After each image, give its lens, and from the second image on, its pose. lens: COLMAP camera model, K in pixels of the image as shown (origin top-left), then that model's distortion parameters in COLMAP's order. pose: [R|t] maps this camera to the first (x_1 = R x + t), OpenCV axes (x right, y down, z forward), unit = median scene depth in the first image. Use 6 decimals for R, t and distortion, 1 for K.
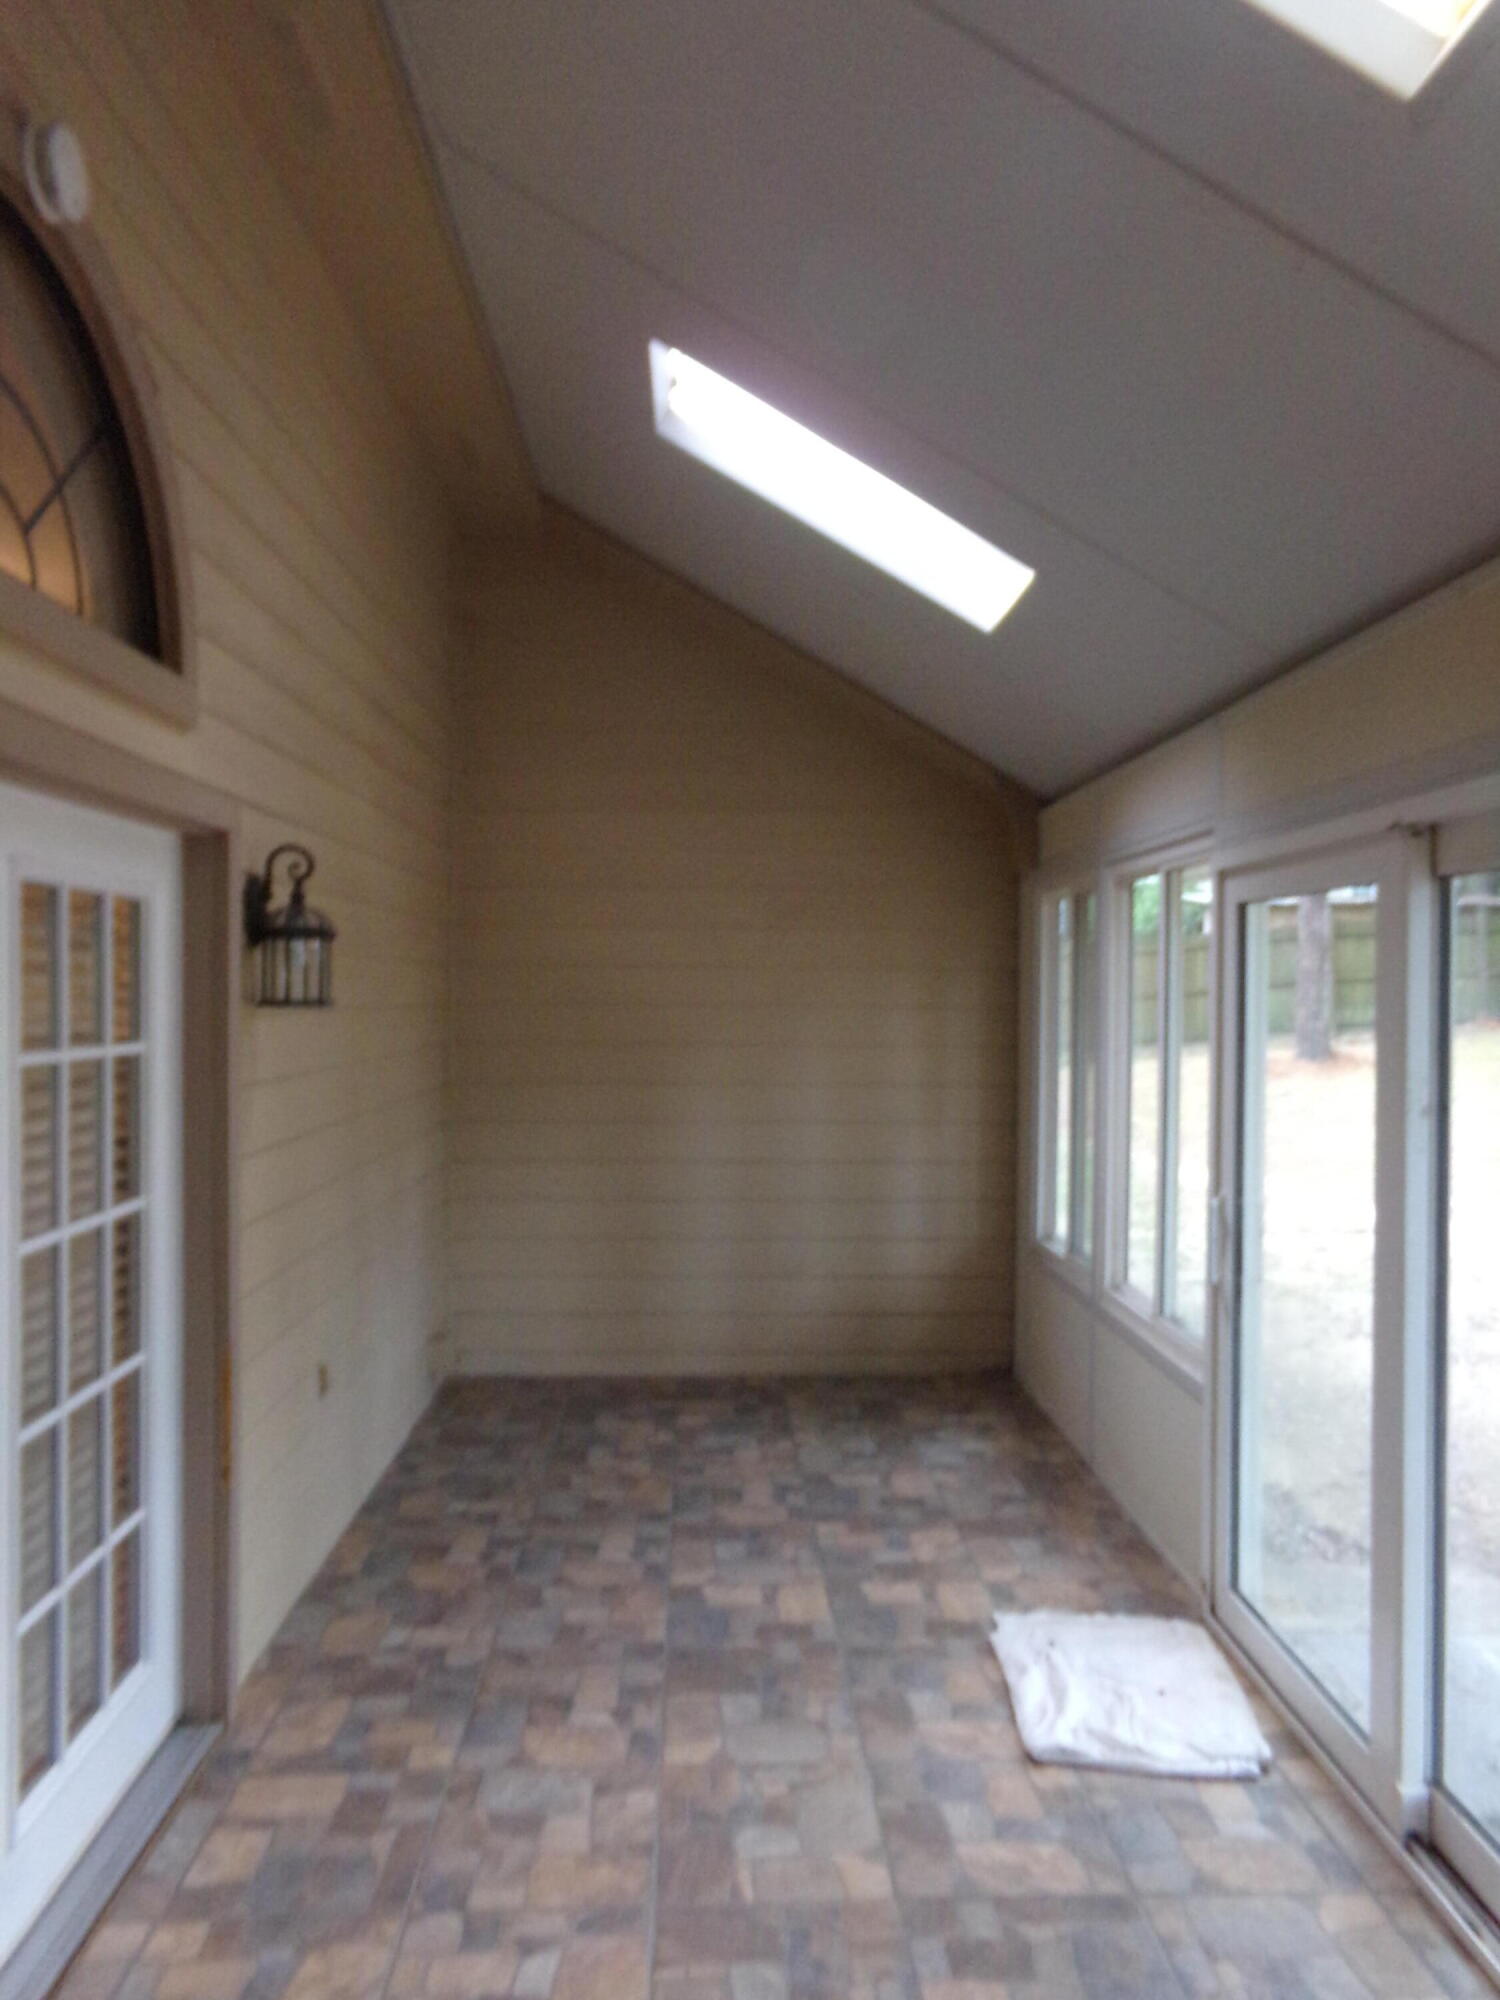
lens RADIAL K [[1351.0, 0, 748.6], [0, 1351.0, 1000.3], [0, 0, 1]] dist [0.006229, 0.001631]
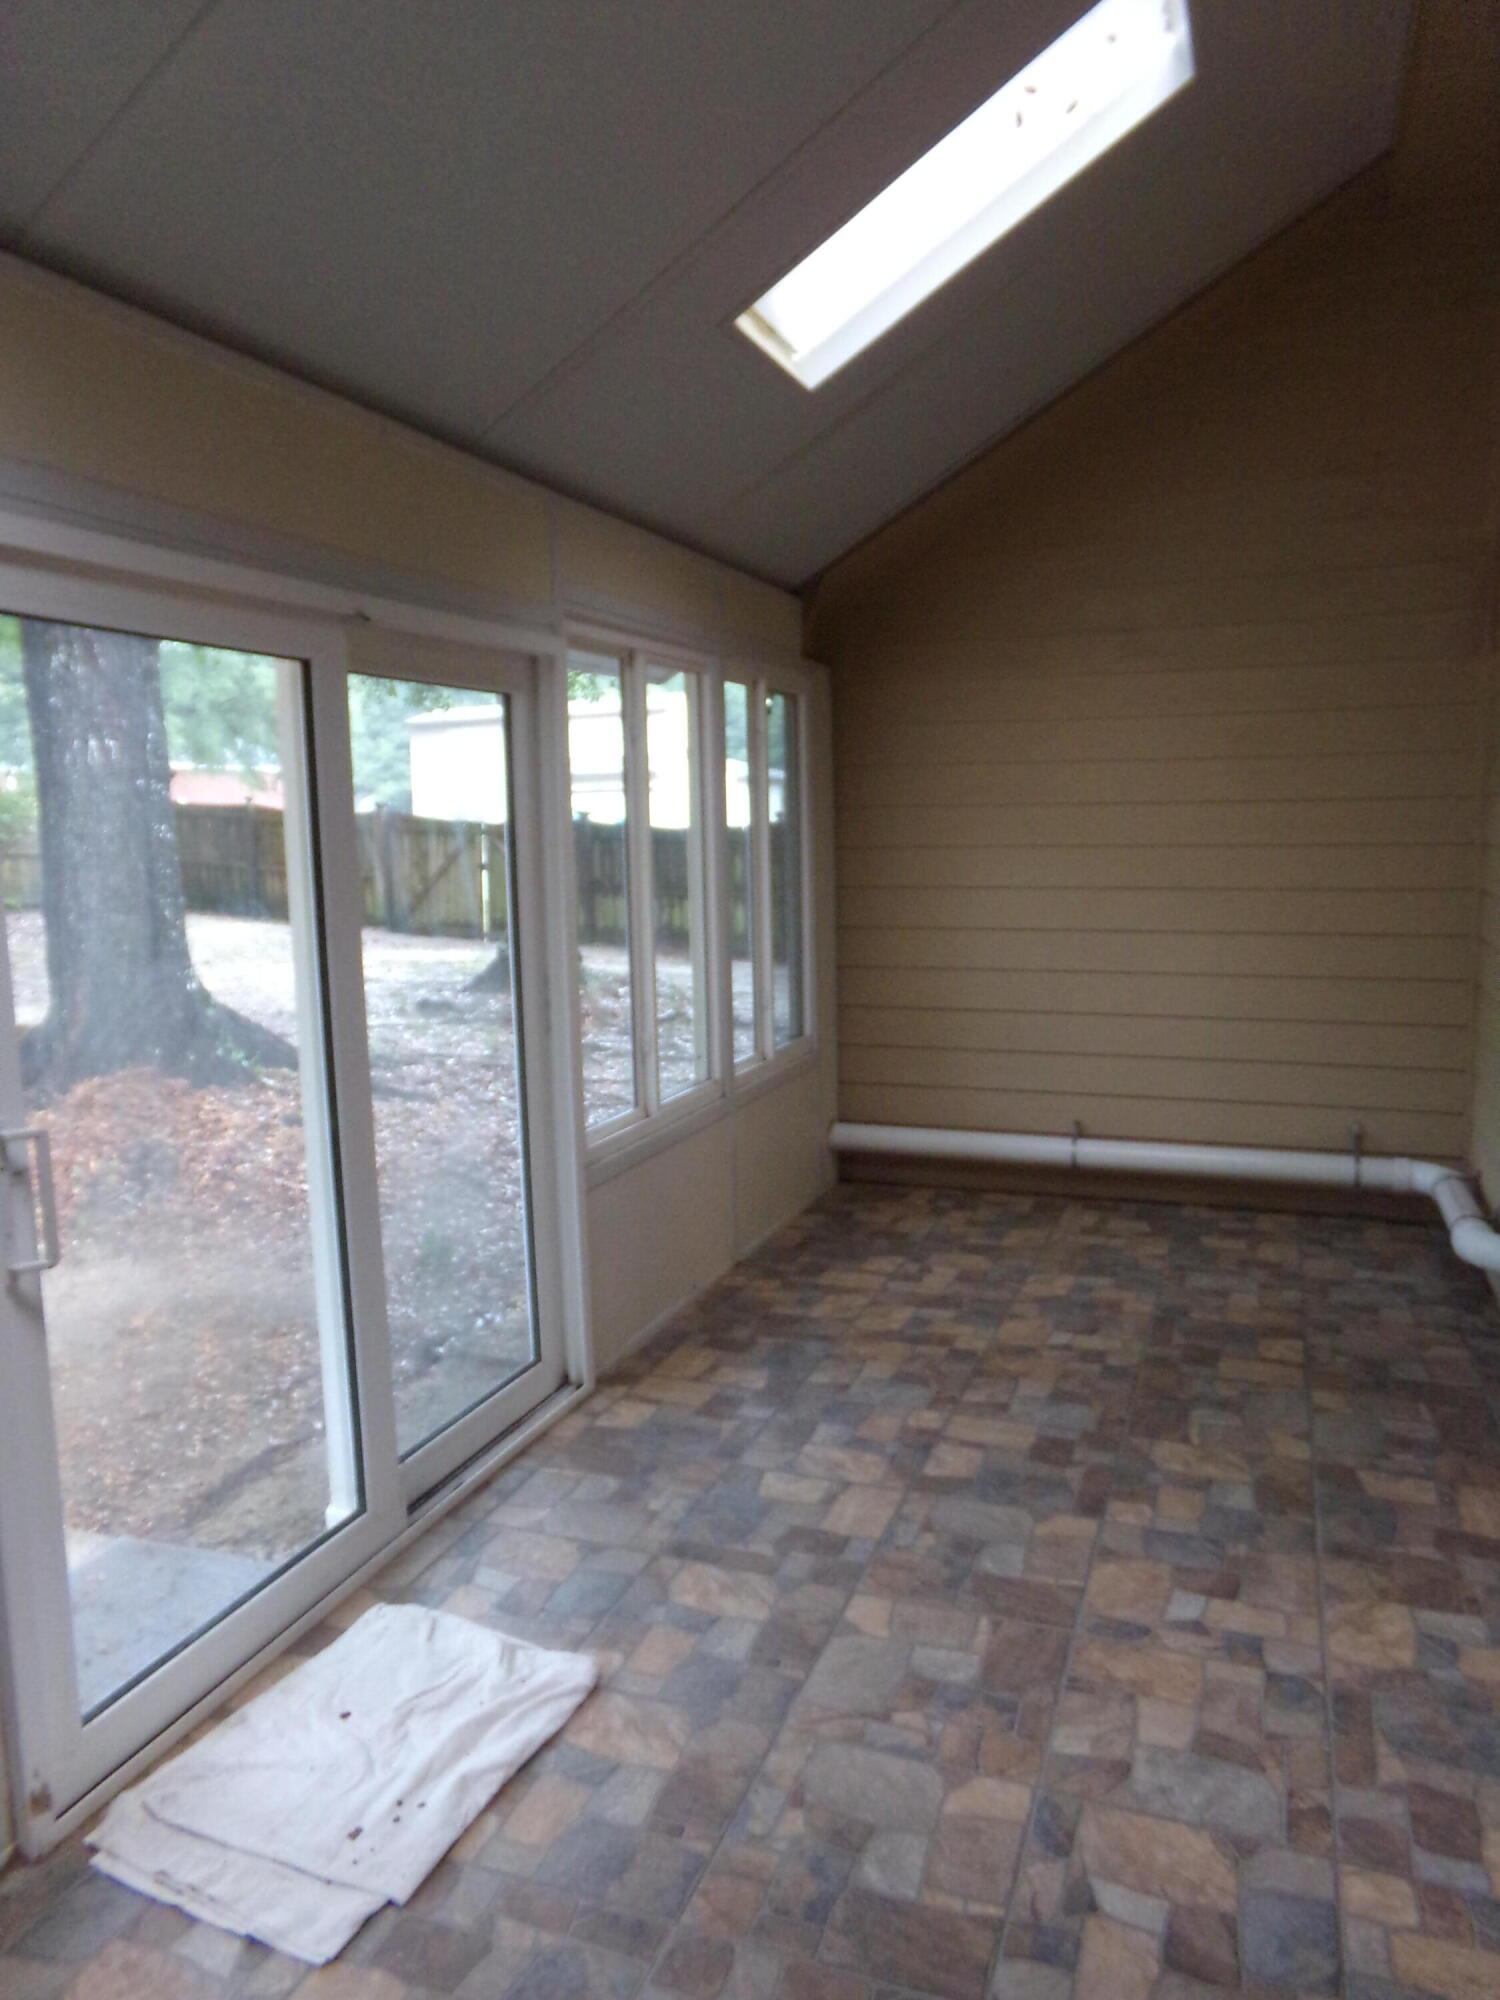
lens RADIAL K [[1351.0, 0, 745.7], [0, 1351.0, 998.8], [0, 0, 1]] dist [0.006229, 0.001631]
pose [[-0.917042, -0.036483, 0.397119, -0.209195], [0.019301, 0.990579, 0.135573, 0.025378], [-0.398323, 0.131991, -0.907699, 1.778506]]
